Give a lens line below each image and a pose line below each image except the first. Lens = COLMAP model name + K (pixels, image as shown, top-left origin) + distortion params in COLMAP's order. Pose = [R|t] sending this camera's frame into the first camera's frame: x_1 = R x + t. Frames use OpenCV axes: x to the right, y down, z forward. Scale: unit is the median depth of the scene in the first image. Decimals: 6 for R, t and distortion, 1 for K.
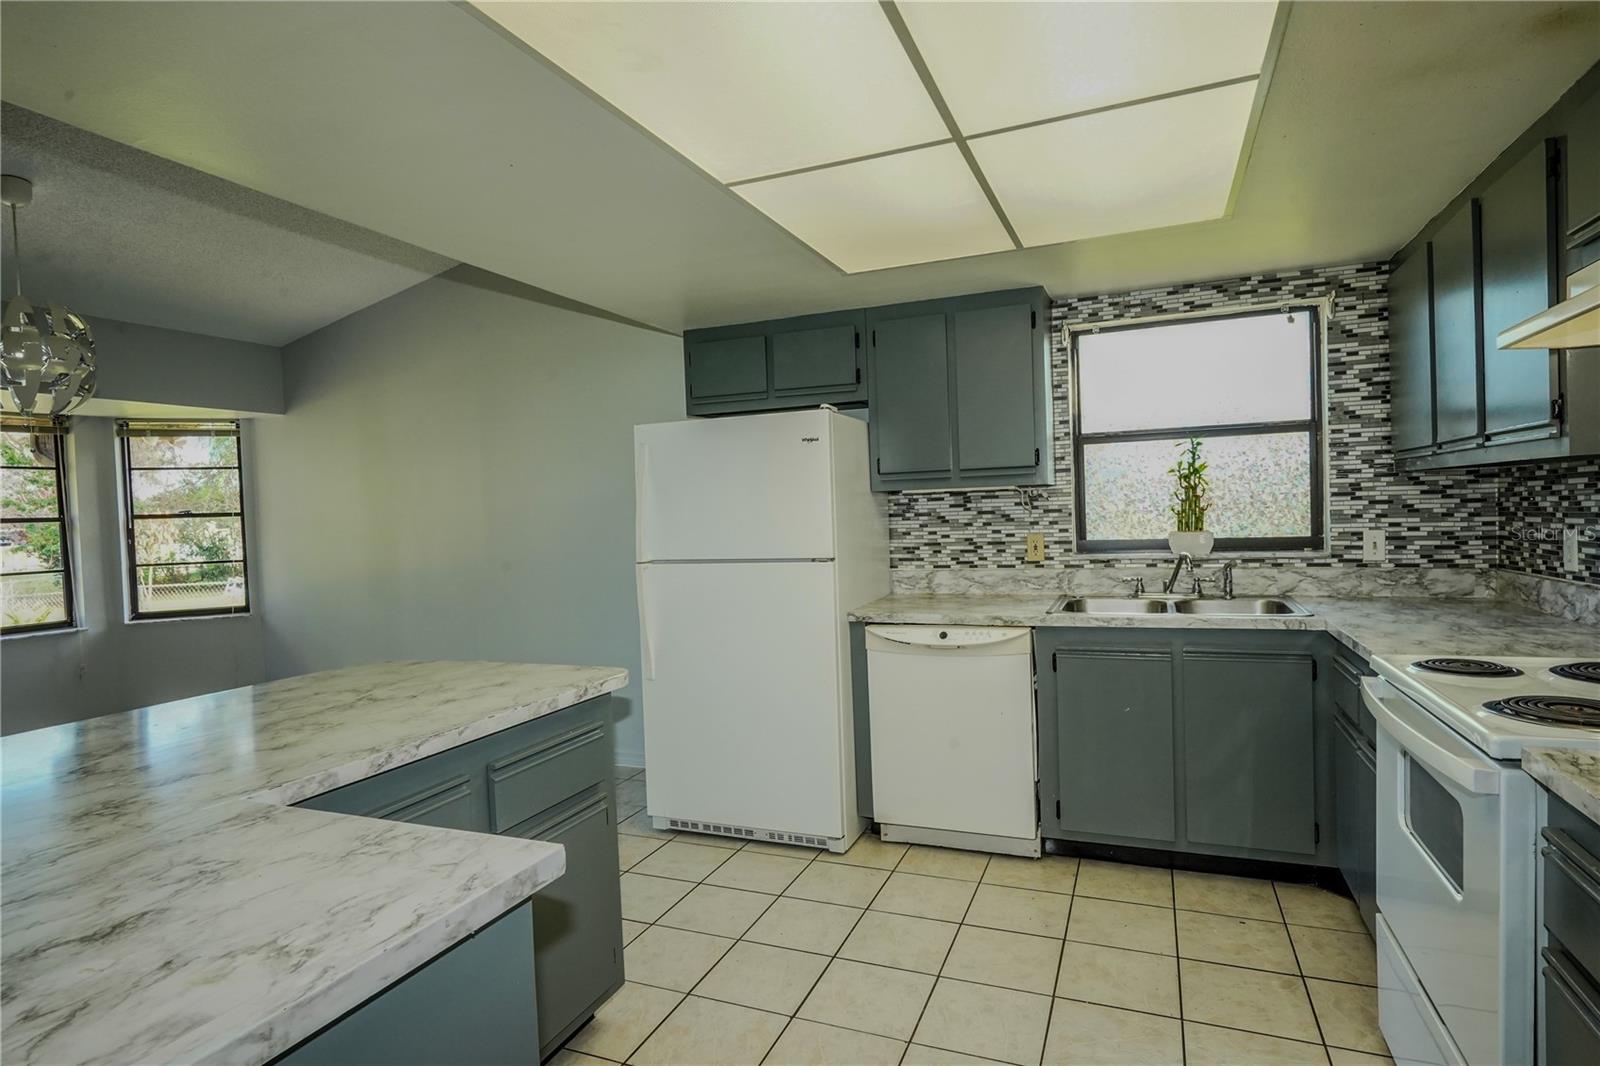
lens RADIAL K [[850.5, 0, 802.0], [0, 850.5, 529.7], [0, 0, 1]] dist [-0.004968, -0.000067]
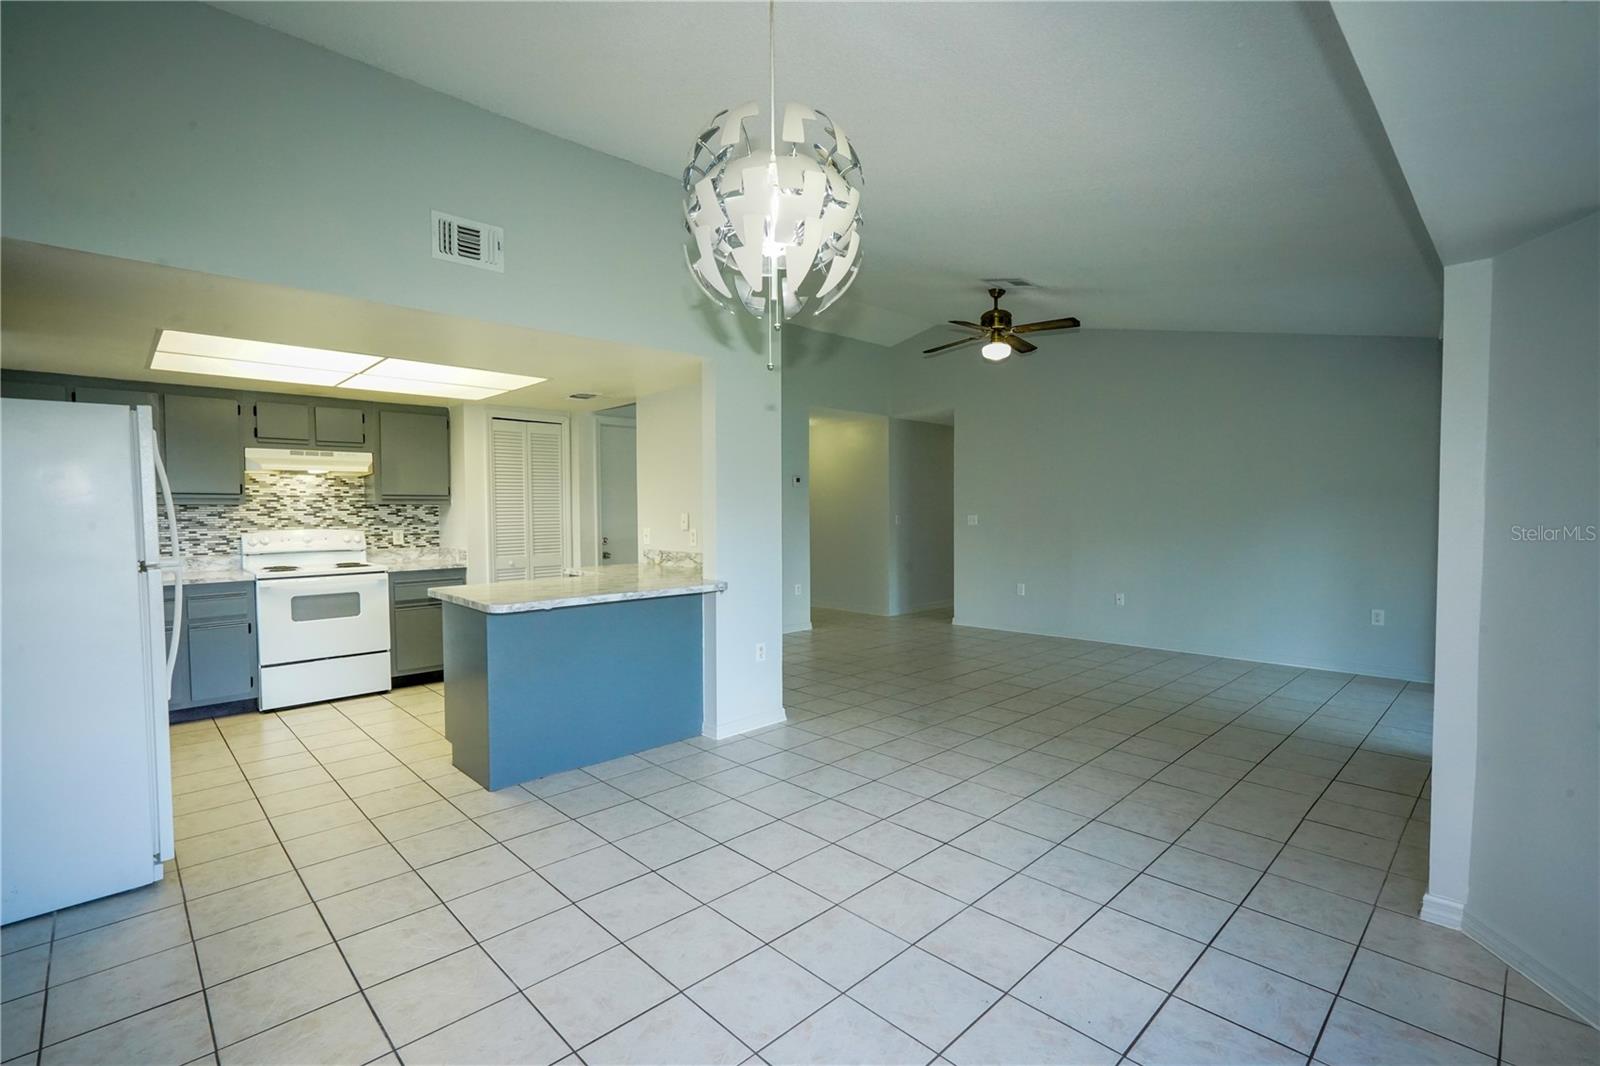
lens RADIAL K [[726.8, 0, 800.0], [0, 726.8, 533.0], [0, 0, 1]] dist [-0.000476, 0.000763]
pose [[-0.917318, 0.027305, 0.397219, -1.166657], [0.047067, 0.998087, 0.040086, 0.002458], [-0.395364, 0.055467, -0.916848, 1.518585]]
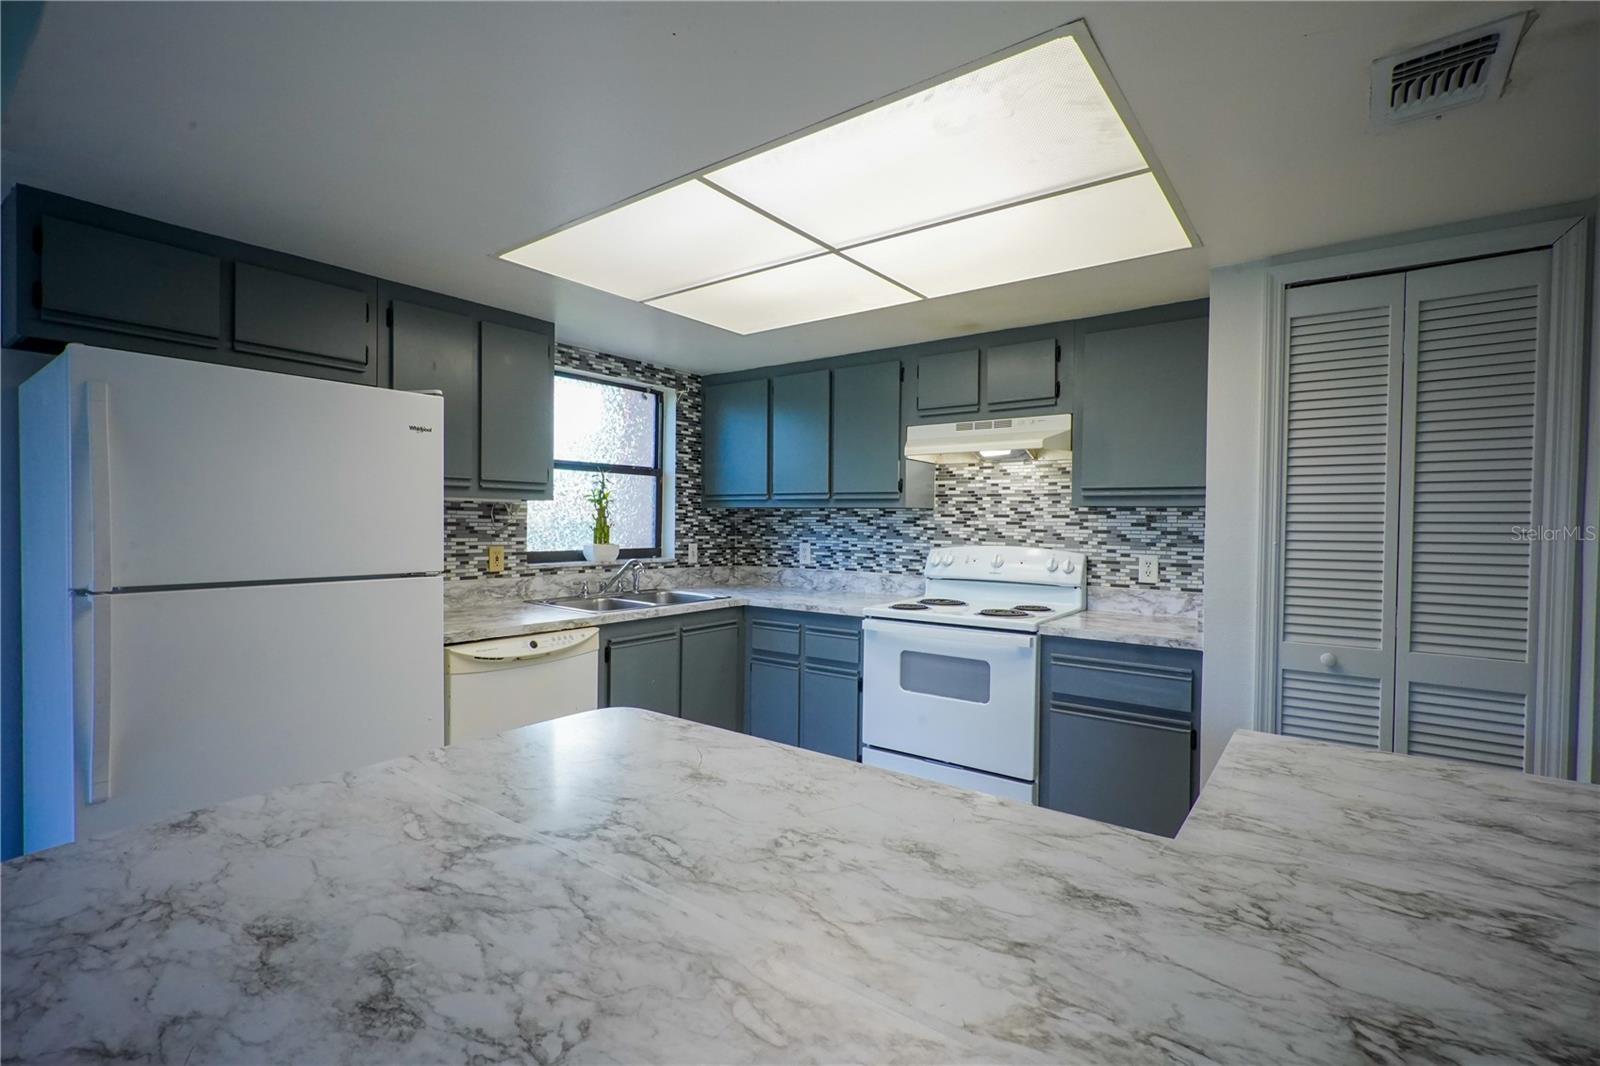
lens RADIAL K [[726.8, 0, 800.0], [0, 726.8, 533.0], [0, 0, 1]] dist [-0.000476, 0.000763]
pose [[0.248864, 0.021176, 0.968307, -0.581527], [0.001854, 0.999749, -0.022340, 0.011361], [-0.968537, 0.007355, 0.248762, 0.468475]]
